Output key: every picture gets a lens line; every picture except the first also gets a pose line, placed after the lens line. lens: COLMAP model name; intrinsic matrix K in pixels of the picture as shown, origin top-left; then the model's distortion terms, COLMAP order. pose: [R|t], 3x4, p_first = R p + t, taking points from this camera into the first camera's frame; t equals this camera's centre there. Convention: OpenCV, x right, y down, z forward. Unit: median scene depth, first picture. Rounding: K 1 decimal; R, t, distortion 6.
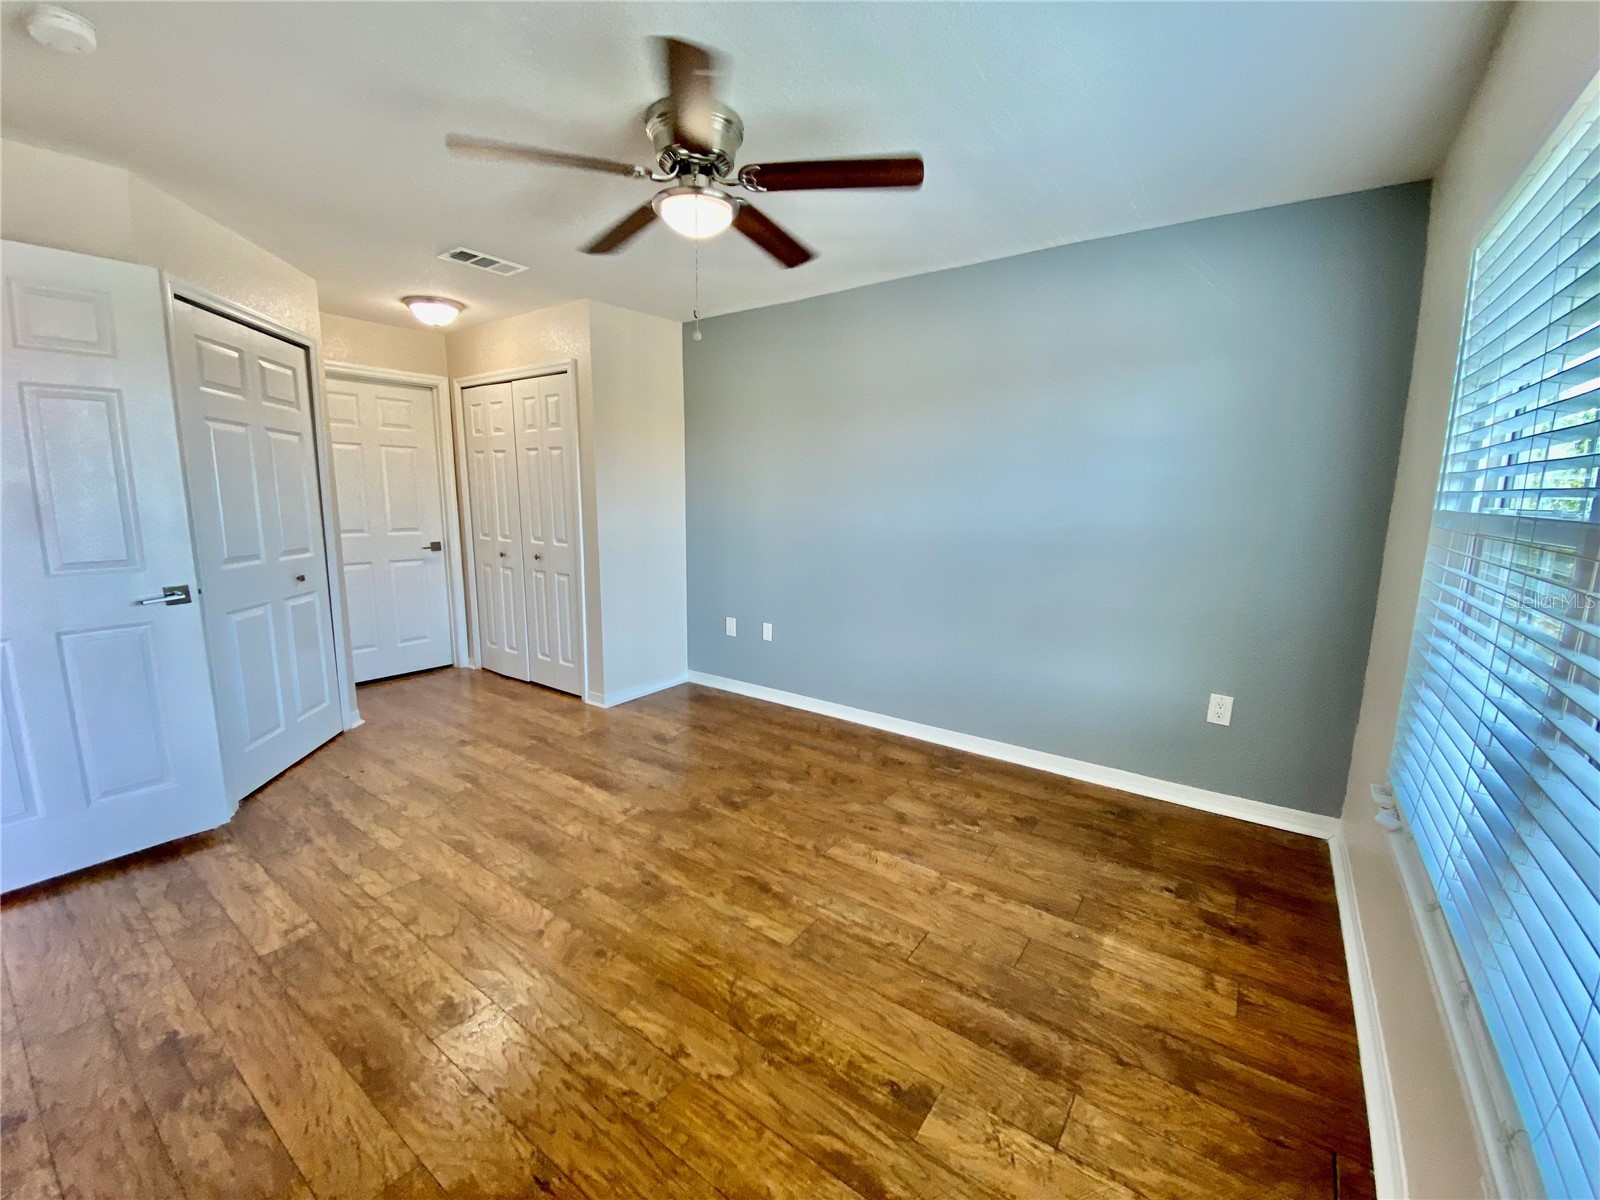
lens RADIAL K [[651.5, 0, 789.5], [0, 651.5, 602.2], [0, 0, 1]] dist [0.018236, -0.019142]
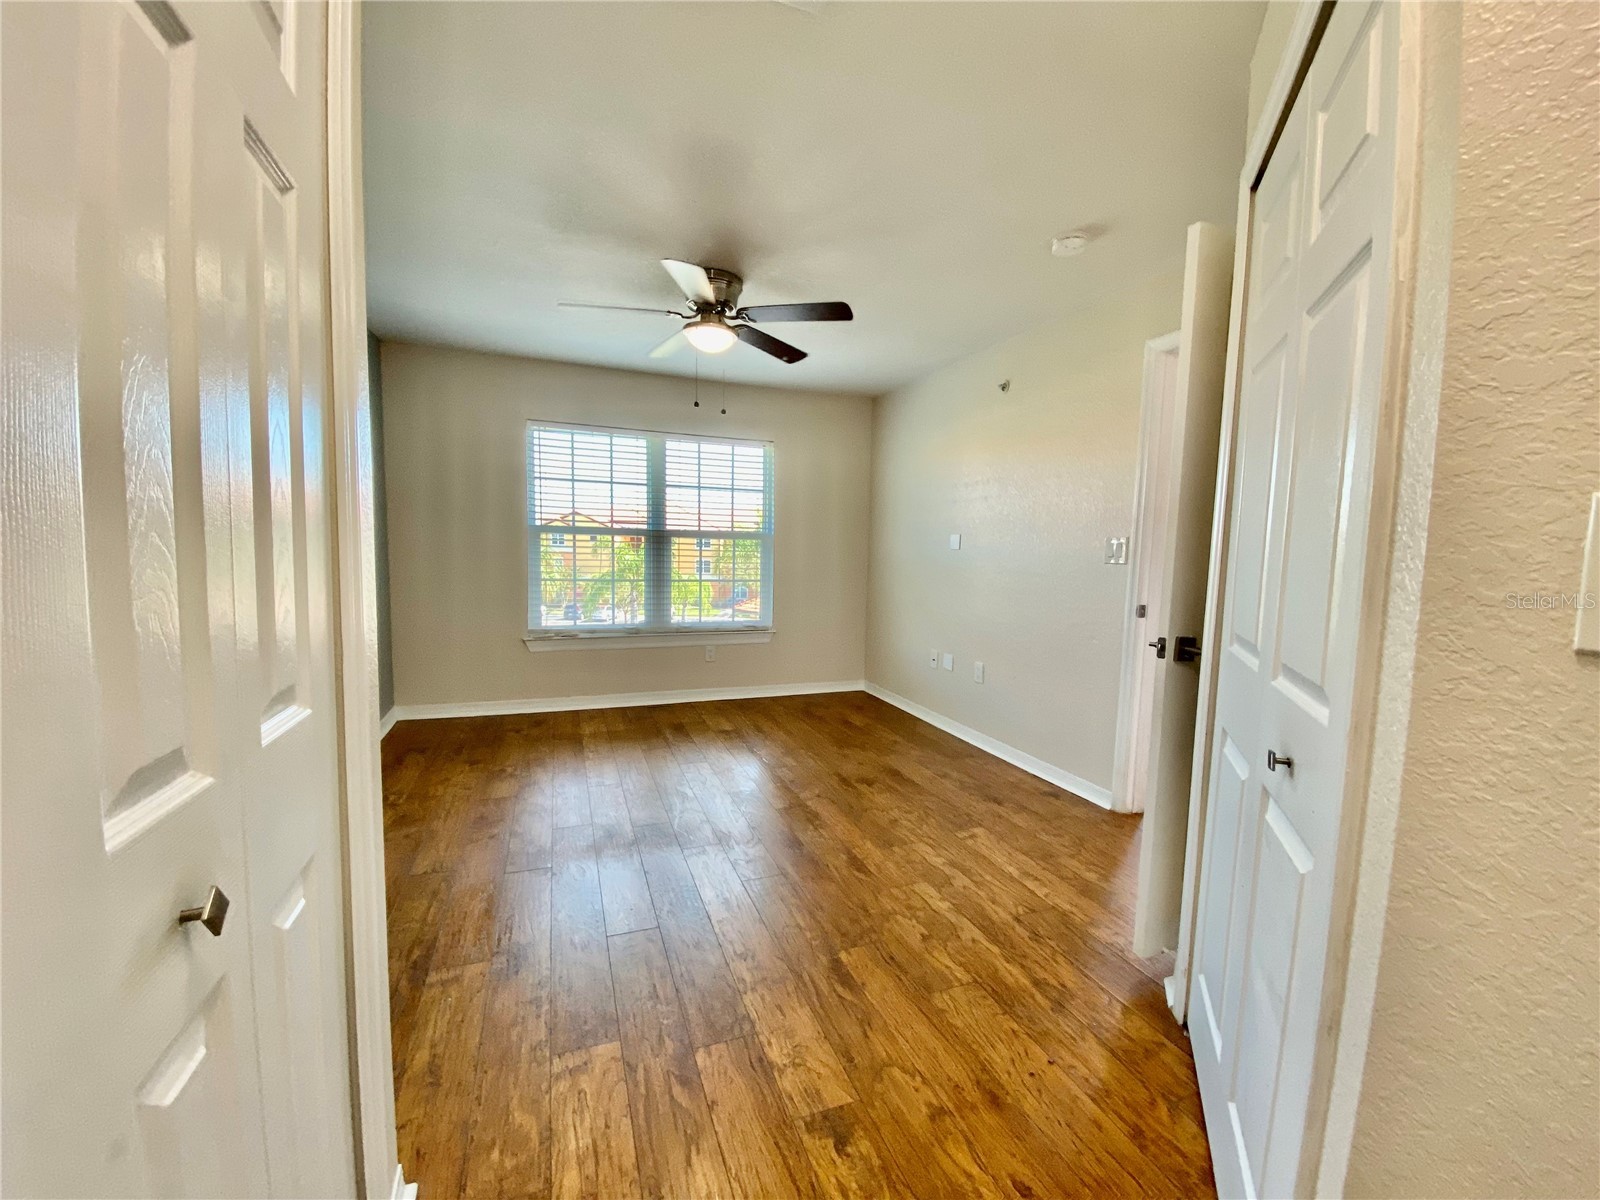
lens RADIAL K [[651.5, 0, 789.5], [0, 651.5, 602.2], [0, 0, 1]] dist [0.018236, -0.019142]
pose [[-0.829735, -0.087100, 0.551320, -0.889538], [0.051518, 0.971582, 0.231028, -0.242477], [-0.555775, 0.220095, -0.801668, 1.695603]]
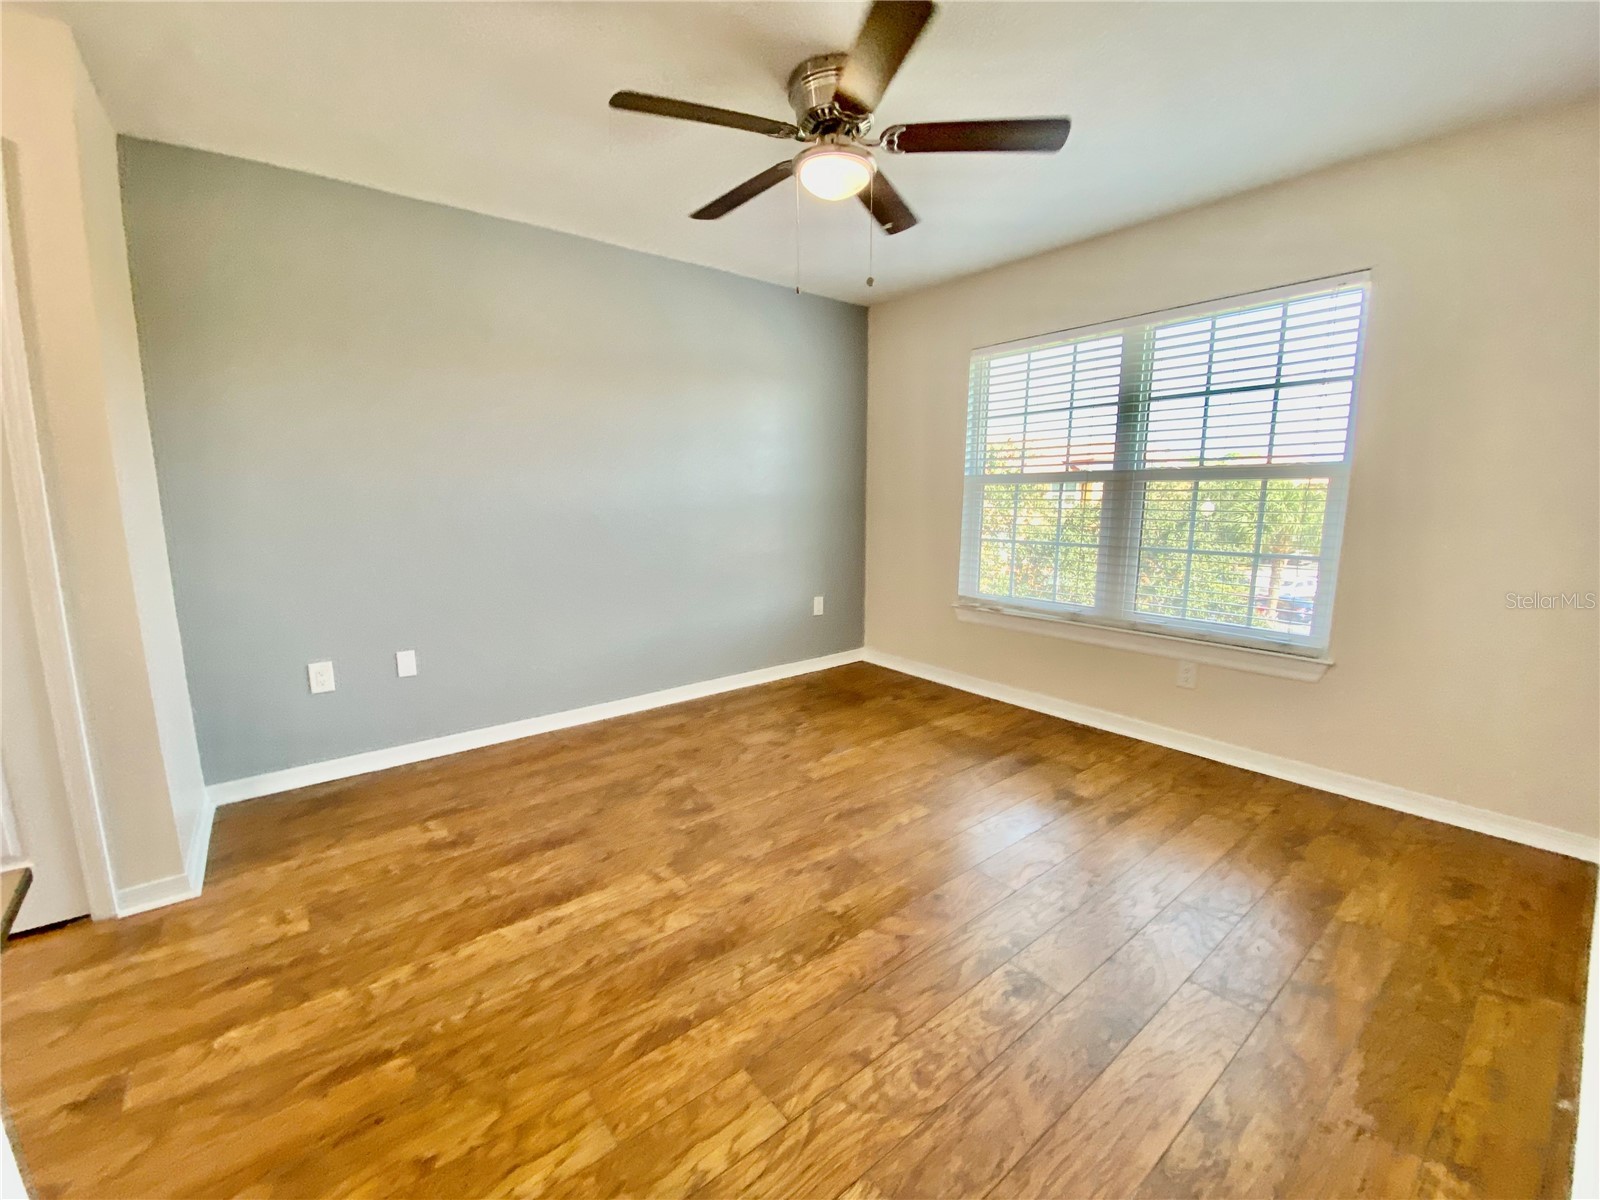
lens RADIAL K [[651.5, 0, 789.5], [0, 651.5, 602.2], [0, 0, 1]] dist [0.018236, -0.019142]
pose [[0.284316, -0.181699, 0.941355, -0.918402], [0.177061, 0.974938, 0.134703, -0.069688], [-0.942239, 0.128380, 0.309362, 0.626058]]
